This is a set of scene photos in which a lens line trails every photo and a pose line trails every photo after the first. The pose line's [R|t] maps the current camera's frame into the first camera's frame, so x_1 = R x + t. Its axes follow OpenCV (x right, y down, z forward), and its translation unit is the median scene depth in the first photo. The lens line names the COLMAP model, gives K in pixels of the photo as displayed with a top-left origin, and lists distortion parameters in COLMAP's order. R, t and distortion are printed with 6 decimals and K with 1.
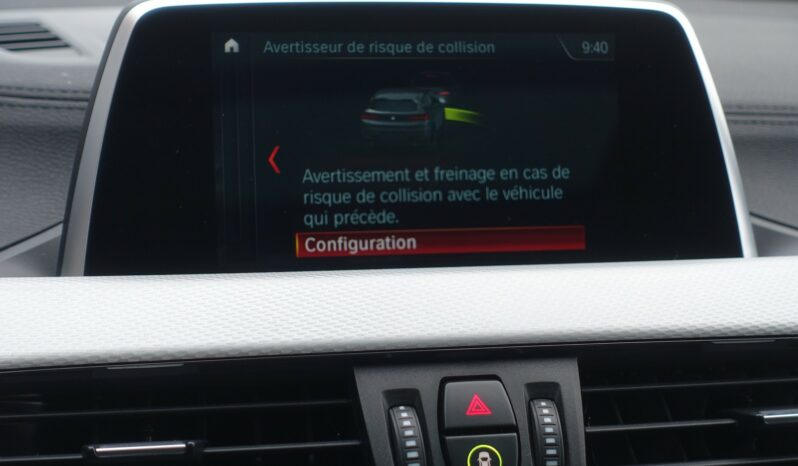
lens RADIAL K [[1244.3, 0, 397.3], [0, 1244.3, 230.7], [0, 0, 1]] dist [-0.136164, 0.000000]
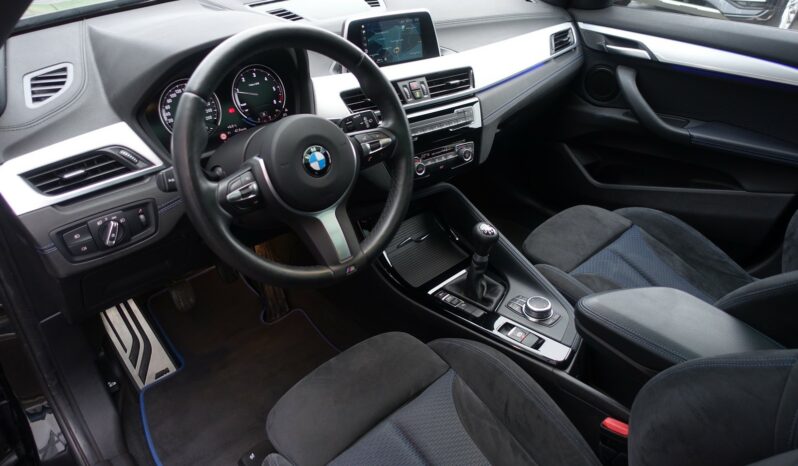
lens RADIAL K [[543.2, 0, 399.8], [0, 543.2, 228.5], [0, 0, 1]] dist [-0.008656, 0.006361]
pose [[0.904664, -0.220345, 0.364734, -1.209739], [0.049307, 0.904310, 0.424019, -0.397816], [-0.423263, -0.365611, 0.828962, -1.626779]]
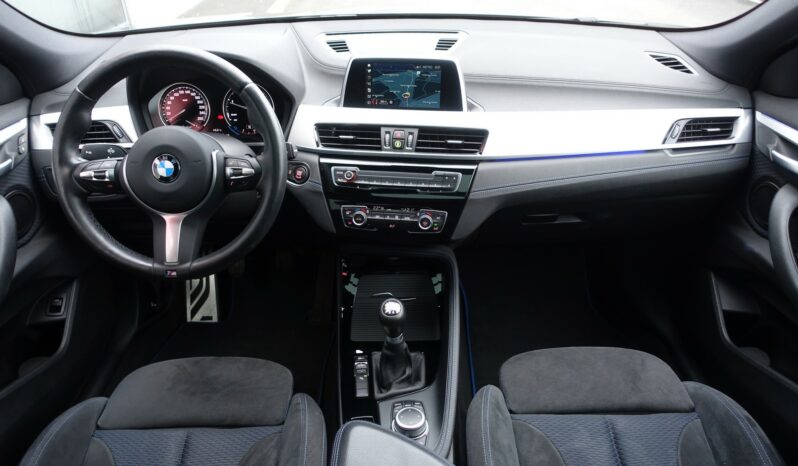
lens RADIAL K [[543.2, 0, 399.4], [0, 543.2, 228.5], [0, 0, 1]] dist [-0.008656, 0.006361]
pose [[0.955277, 0.137782, -0.261652, 0.816083], [-0.033764, 0.929853, 0.366378, -0.406347], [0.293778, -0.341158, 0.892920, -1.536910]]
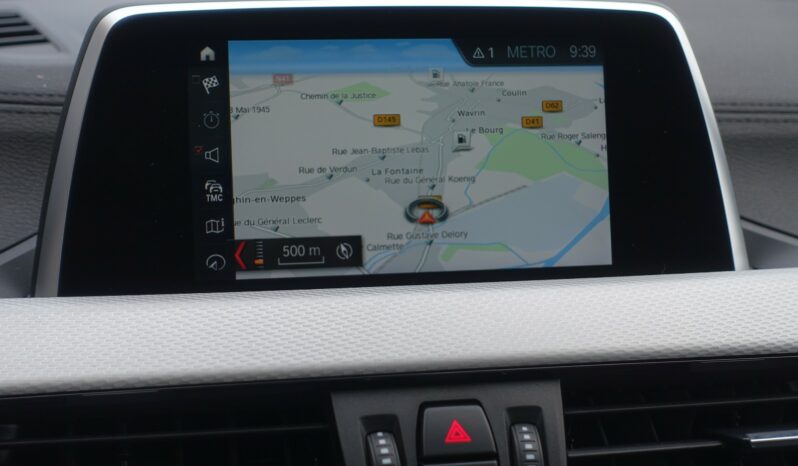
lens RADIAL K [[1244.3, 0, 396.6], [0, 1244.3, 232.3], [0, 0, 1]] dist [-0.136164, 0.000000]
pose [[0.999980, -0.002751, -0.005660, 0.022009], [0.003010, 0.998923, 0.046292, -0.059860], [0.005526, -0.046308, 0.998912, 0.027427]]
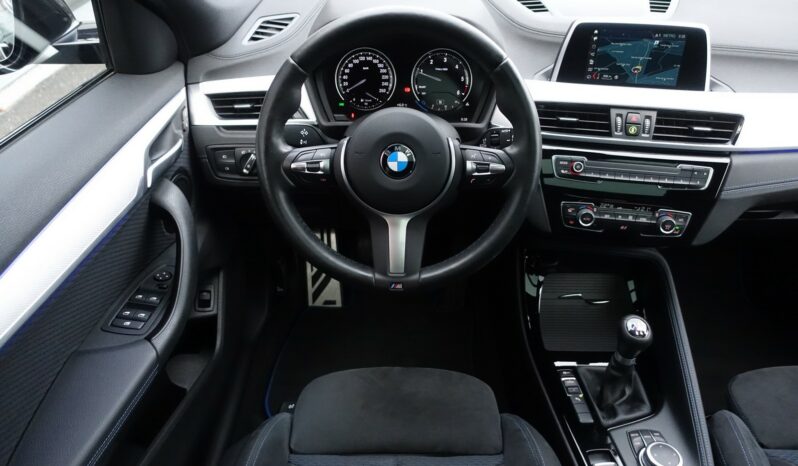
lens RADIAL K [[543.2, 0, 401.4], [0, 543.2, 230.0], [0, 0, 1]] dist [-0.008656, 0.006361]
pose [[0.948693, 0.184773, -0.256594, -0.185040], [-0.051046, 0.890349, 0.452408, -0.410073], [0.312051, -0.416098, 0.854100, -1.400669]]
